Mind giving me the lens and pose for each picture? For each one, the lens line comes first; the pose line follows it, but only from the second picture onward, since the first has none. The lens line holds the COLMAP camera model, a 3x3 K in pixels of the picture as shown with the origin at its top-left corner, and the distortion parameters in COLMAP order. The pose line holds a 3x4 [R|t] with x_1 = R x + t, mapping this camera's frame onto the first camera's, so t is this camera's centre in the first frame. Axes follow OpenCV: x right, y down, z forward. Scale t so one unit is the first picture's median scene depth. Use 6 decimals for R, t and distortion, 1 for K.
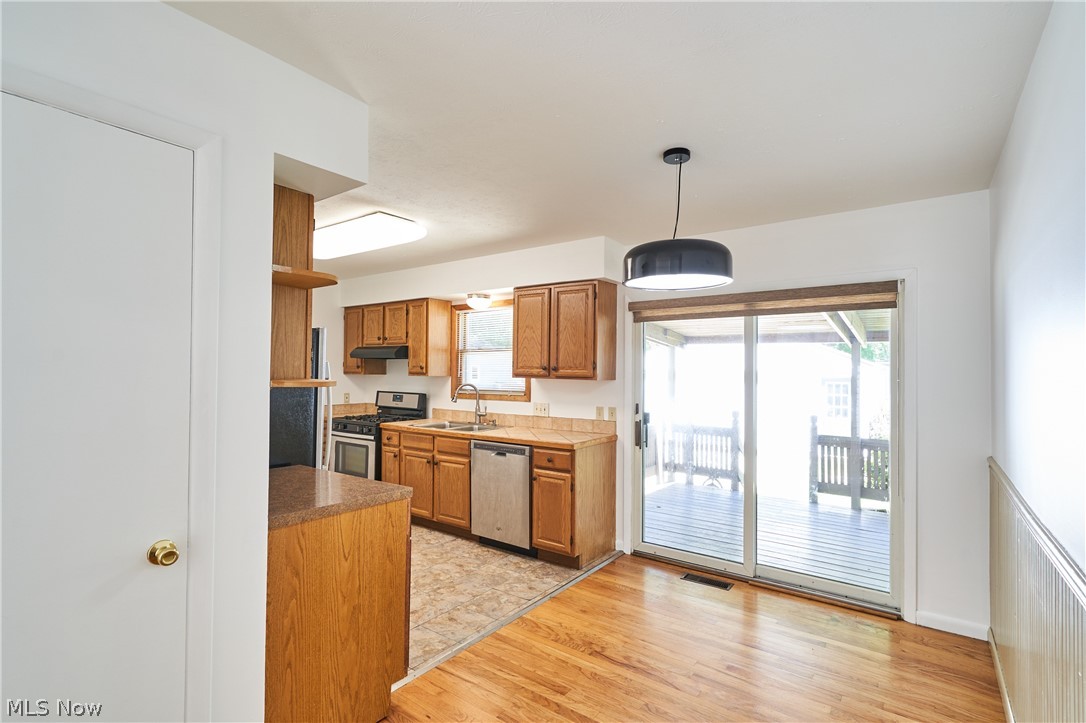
lens RADIAL K [[510.1, 0, 540.6], [0, 510.1, 366.9], [0, 0, 1]] dist [0.008204, -0.001251]
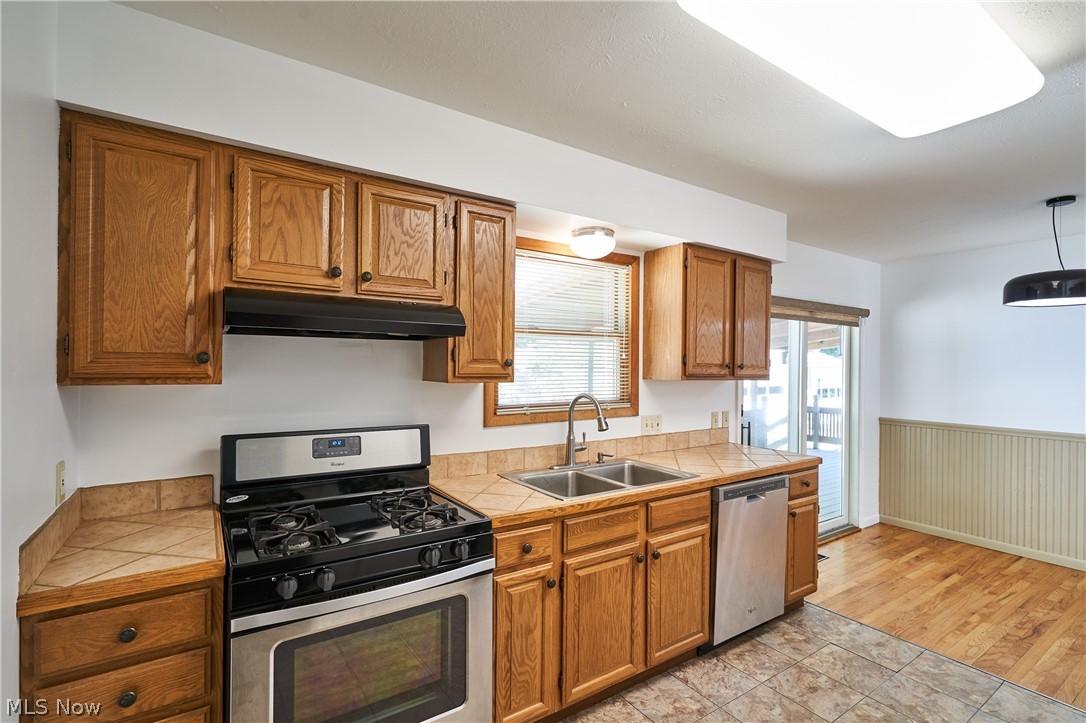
lens RADIAL K [[510.1, 0, 542.0], [0, 510.1, 363.3], [0, 0, 1]] dist [0.008204, -0.001251]
pose [[0.329771, -0.001595, 0.944060, -0.657649], [-0.015432, 0.999856, 0.007080, -0.002124], [-0.943935, -0.016904, 0.329699, 0.862792]]
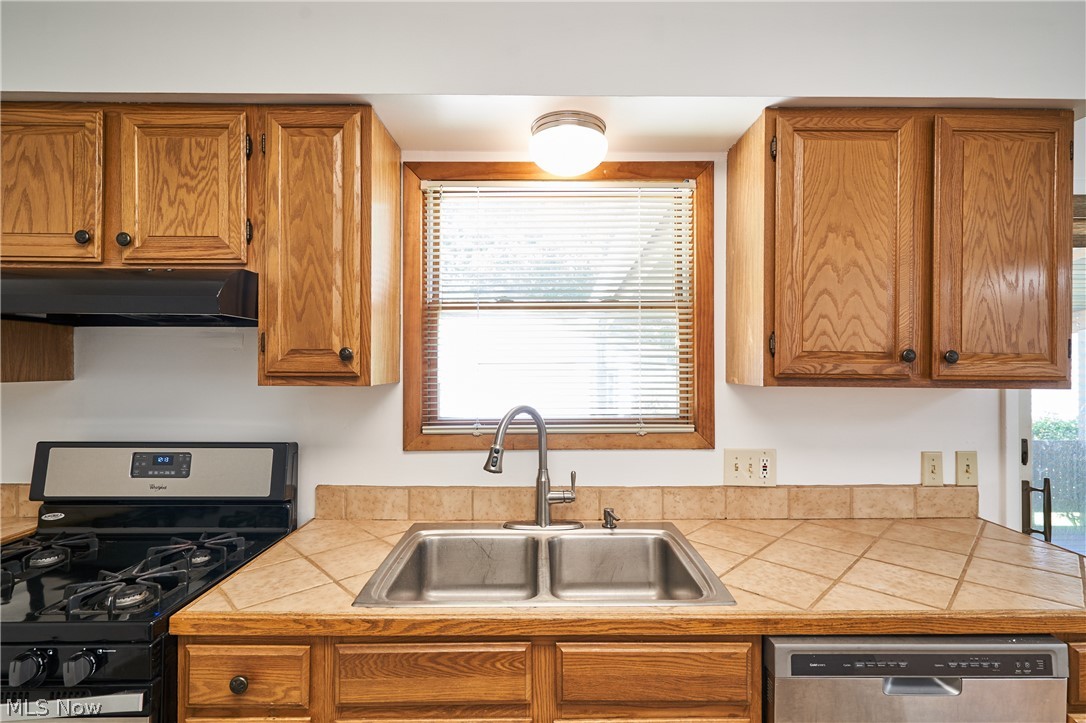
lens RADIAL K [[510.1, 0, 545.0], [0, 510.1, 359.7], [0, 0, 1]] dist [0.008204, -0.001251]
pose [[0.796432, -0.003325, 0.604719, -0.325235], [0.000103, 0.999986, 0.005363, 0.002455], [-0.604728, -0.004209, 0.796421, 0.748698]]
